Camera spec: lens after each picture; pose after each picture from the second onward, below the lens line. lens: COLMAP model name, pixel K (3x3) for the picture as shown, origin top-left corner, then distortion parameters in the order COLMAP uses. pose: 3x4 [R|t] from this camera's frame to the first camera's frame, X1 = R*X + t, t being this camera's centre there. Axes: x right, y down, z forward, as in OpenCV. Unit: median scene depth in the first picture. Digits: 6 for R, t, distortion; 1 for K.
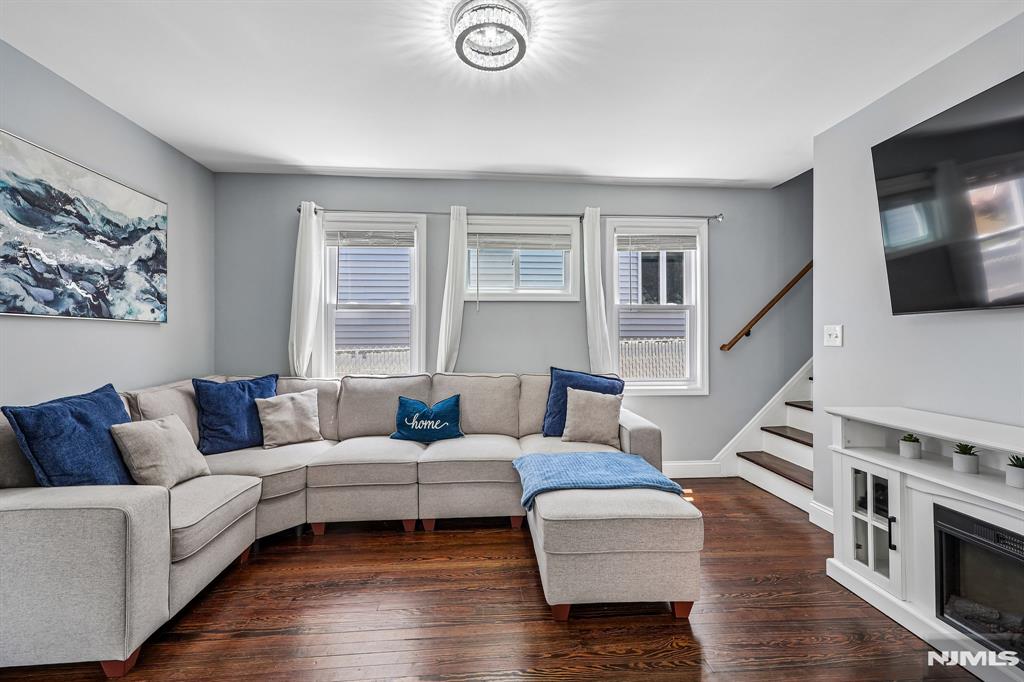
lens RADIAL K [[425.5, 0, 512.0], [0, 425.5, 333.9], [0, 0, 1]] dist [0.003217, 0.000212]
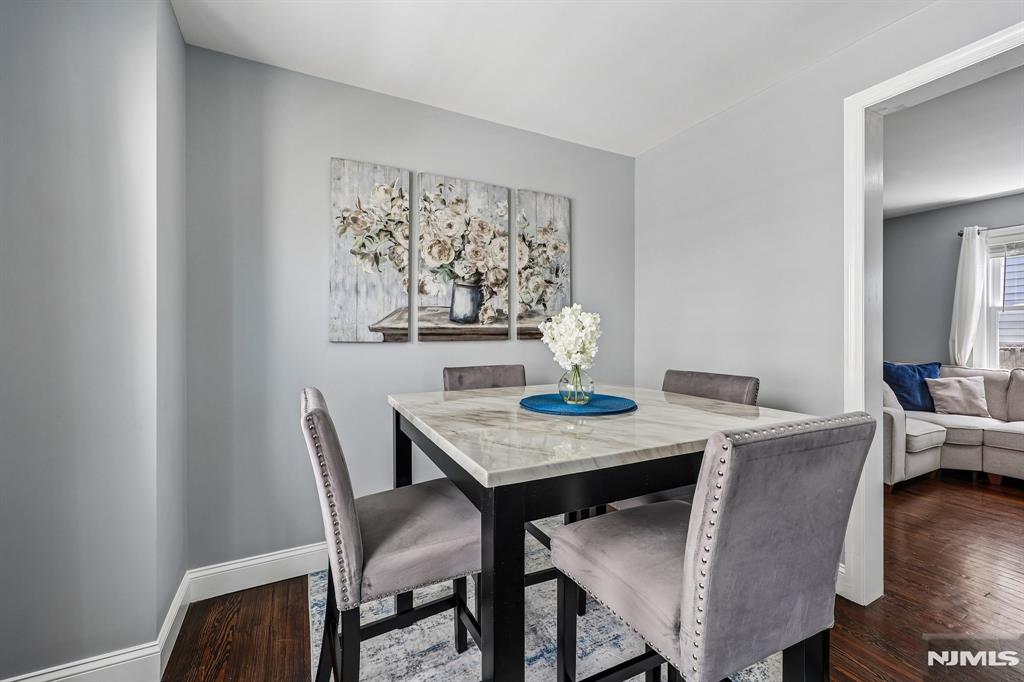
lens RADIAL K [[411.9, 0, 512.5], [0, 411.9, 333.7], [0, 0, 1]] dist [0.000823, -0.000011]
pose [[0.378636, 0.005447, -0.925530, 0.171722], [0.002712, 0.999972, 0.006994, -0.011204], [0.925542, -0.005159, 0.378611, -0.911370]]
